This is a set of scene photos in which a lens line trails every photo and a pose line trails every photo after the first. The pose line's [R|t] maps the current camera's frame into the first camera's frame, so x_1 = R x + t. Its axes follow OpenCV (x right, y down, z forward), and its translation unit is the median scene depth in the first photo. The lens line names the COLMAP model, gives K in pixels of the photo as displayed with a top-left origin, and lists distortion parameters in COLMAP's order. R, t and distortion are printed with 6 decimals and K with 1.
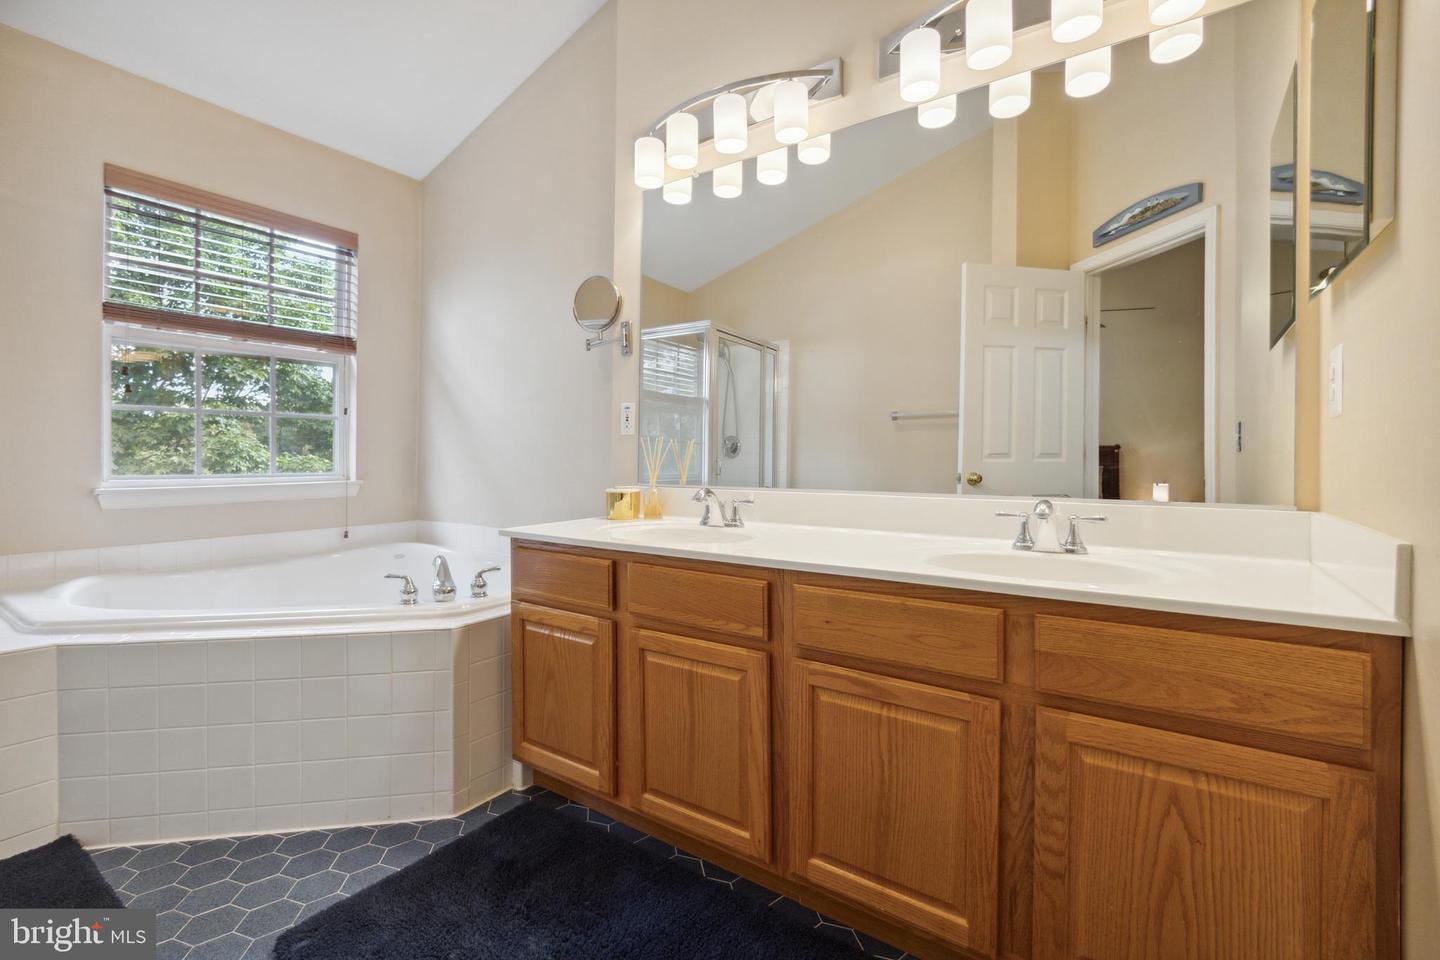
lens RADIAL K [[628.9, 0, 711.9], [0, 628.9, 467.7], [0, 0, 1]] dist [-0.000593, 0.000148]
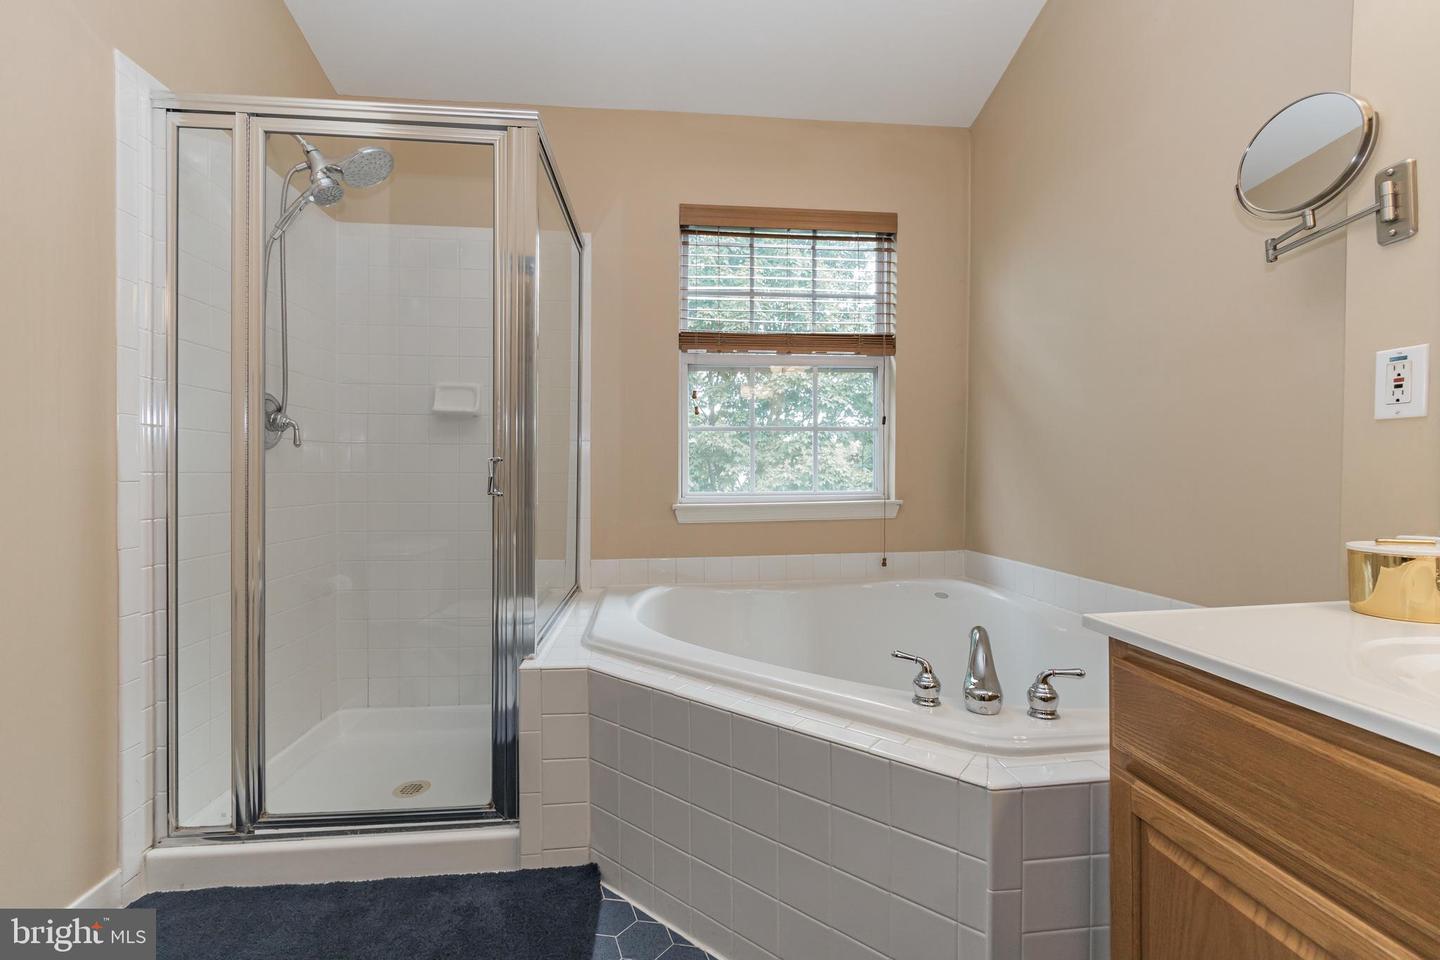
lens RADIAL K [[628.9, 0, 711.9], [0, 628.9, 467.7], [0, 0, 1]] dist [-0.000593, 0.000148]
pose [[0.659044, -0.009435, -0.752045, -0.122676], [-0.008749, 0.999757, -0.020211, -0.005682], [0.752053, 0.019900, 0.658802, 0.350884]]
